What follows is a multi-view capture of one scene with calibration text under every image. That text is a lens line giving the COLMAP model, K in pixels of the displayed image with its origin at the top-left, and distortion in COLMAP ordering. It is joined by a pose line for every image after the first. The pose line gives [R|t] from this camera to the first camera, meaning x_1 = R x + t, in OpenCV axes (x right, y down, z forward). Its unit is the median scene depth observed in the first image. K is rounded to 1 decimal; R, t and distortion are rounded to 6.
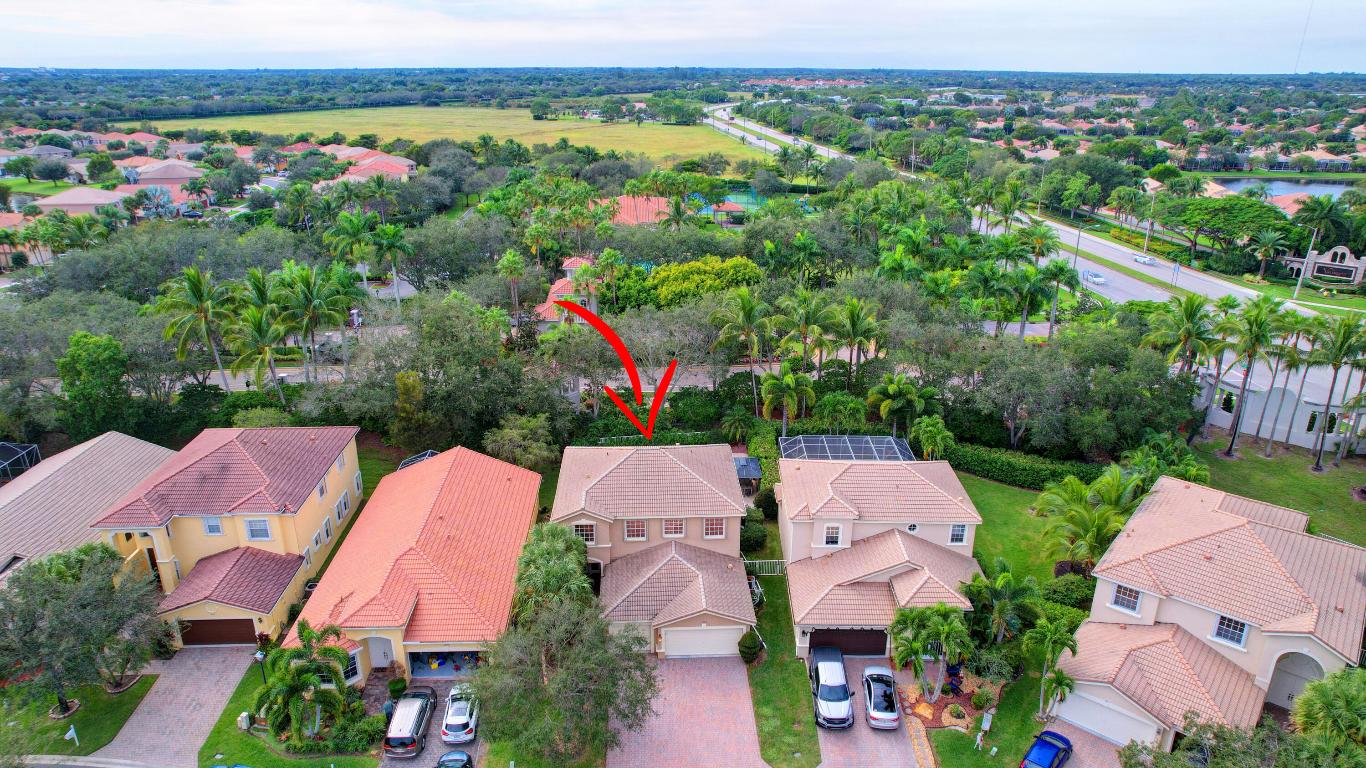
lens RADIAL K [[863.1, 0, 681.1], [0, 863.1, 384.9], [0, 0, 1]] dist [-0.037602, 0.012905]
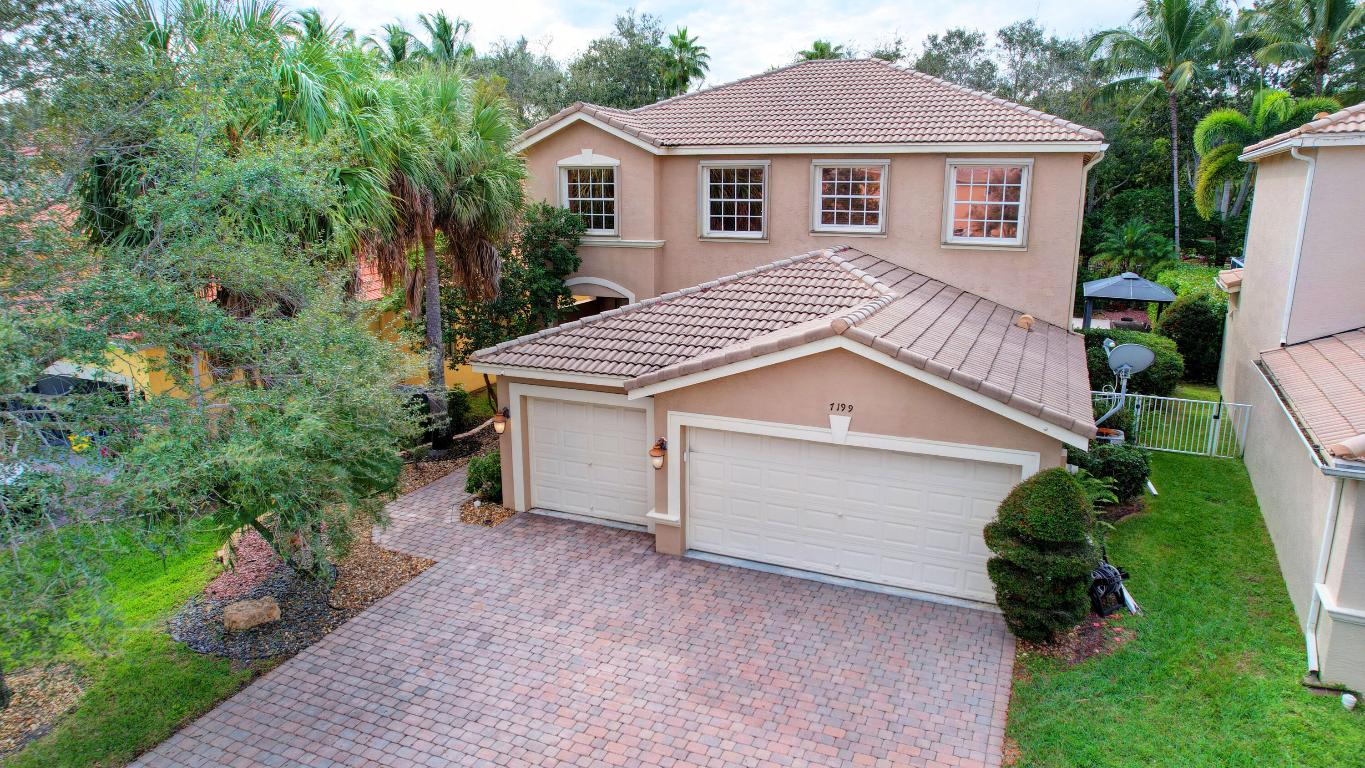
lens RADIAL K [[862.4, 0, 683.5], [0, 862.4, 383.5], [0, 0, 1]] dist [-0.037602, 0.012905]
pose [[0.898146, 0.100184, -0.428131, 0.081871], [-0.153261, 0.983962, -0.091265, 0.286365], [0.412121, 0.147585, 0.899097, 0.754583]]
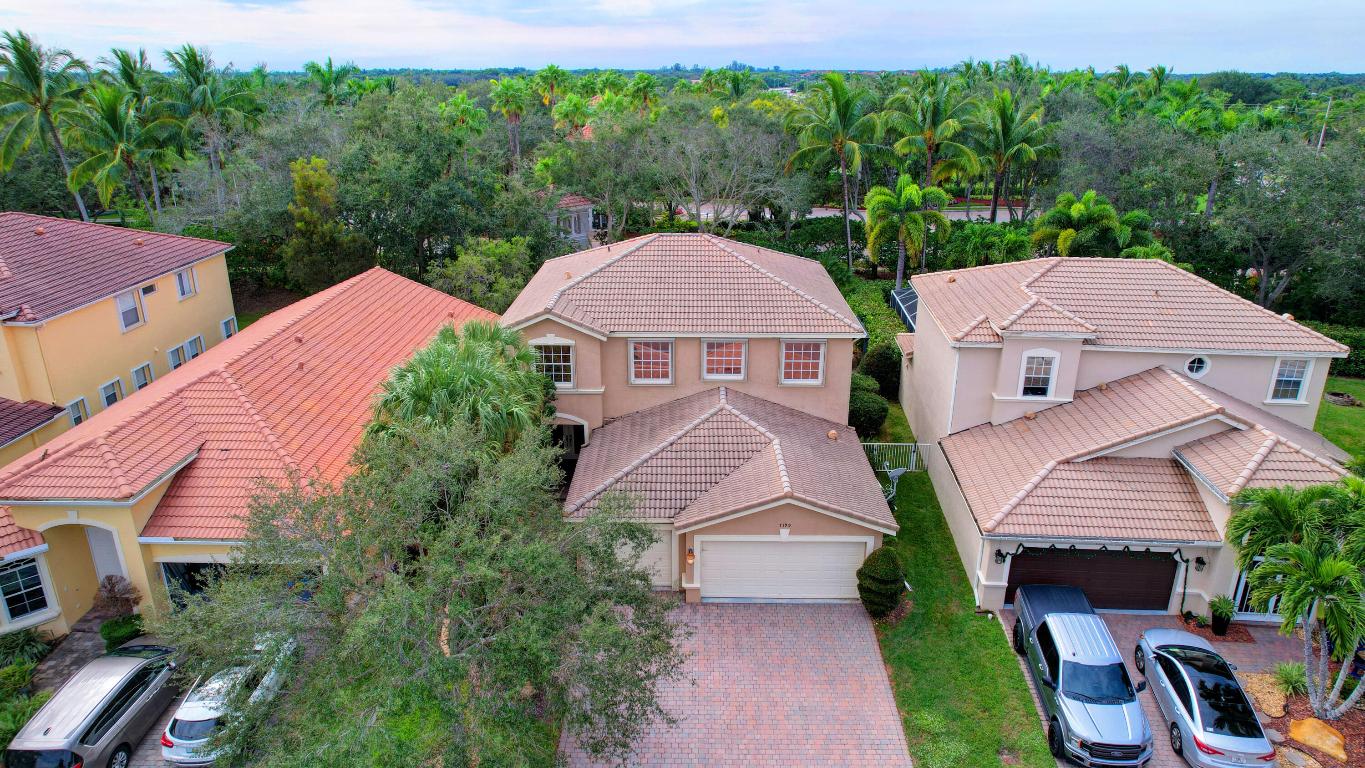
lens RADIAL K [[862.4, 0, 685.0], [0, 862.4, 382.2], [0, 0, 1]] dist [-0.037602, 0.012905]
pose [[0.998144, 0.019108, -0.057830, -0.001842], [-0.019610, 0.999775, -0.008120, 0.195977], [0.057662, 0.009239, 0.998293, 0.510157]]
